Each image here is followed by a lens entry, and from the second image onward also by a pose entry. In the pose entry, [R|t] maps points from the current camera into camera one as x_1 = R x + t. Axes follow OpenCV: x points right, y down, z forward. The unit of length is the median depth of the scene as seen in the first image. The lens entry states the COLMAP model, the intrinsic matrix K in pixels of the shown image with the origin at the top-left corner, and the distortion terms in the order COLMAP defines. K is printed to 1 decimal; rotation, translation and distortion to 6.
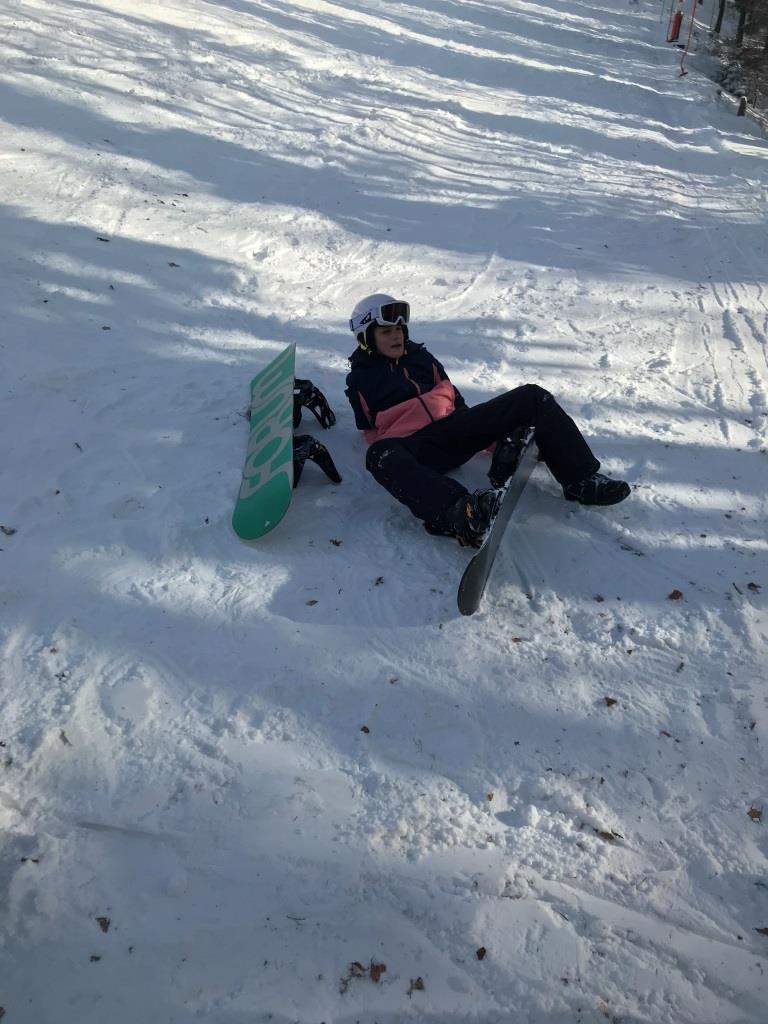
lens RADIAL K [[856.0, 0, 385.8], [0, 856.0, 497.6], [0, 0, 1]] dist [0.038291, -0.013888]
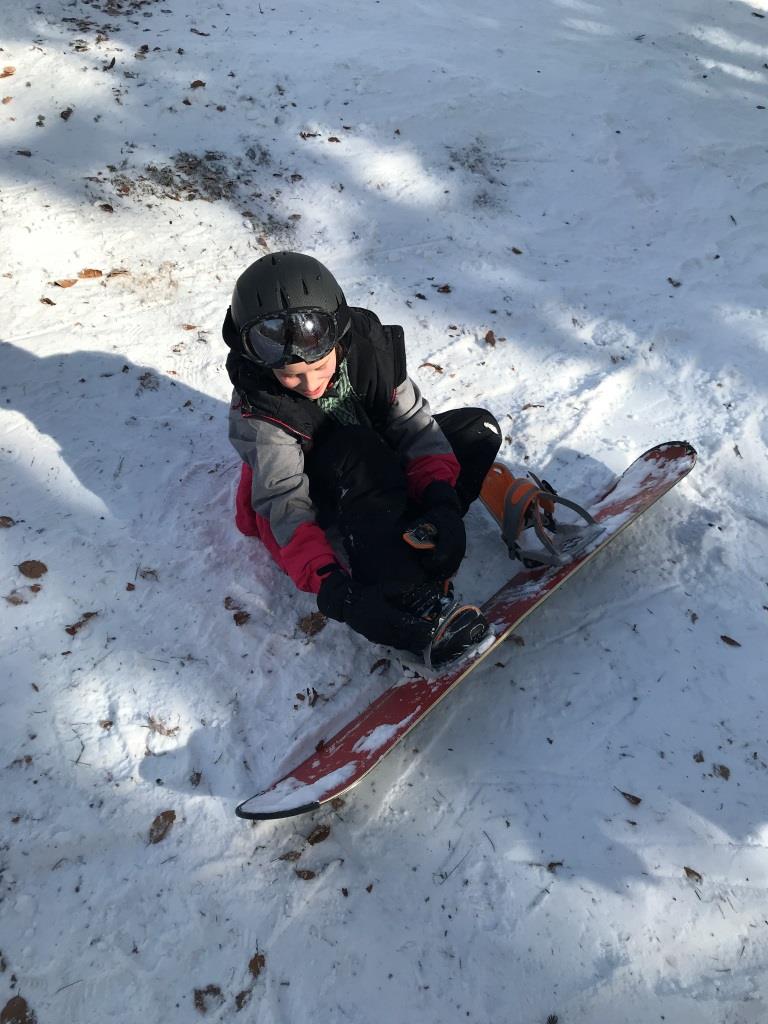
lens RADIAL K [[856.0, 0, 385.8], [0, 856.0, 497.6], [0, 0, 1]] dist [0.038291, -0.013888]
pose [[0.841875, 0.271941, -0.466148, -0.189630], [-0.174388, 0.954504, 0.241889, 0.124437], [0.510720, -0.122350, 0.850997, -0.237326]]
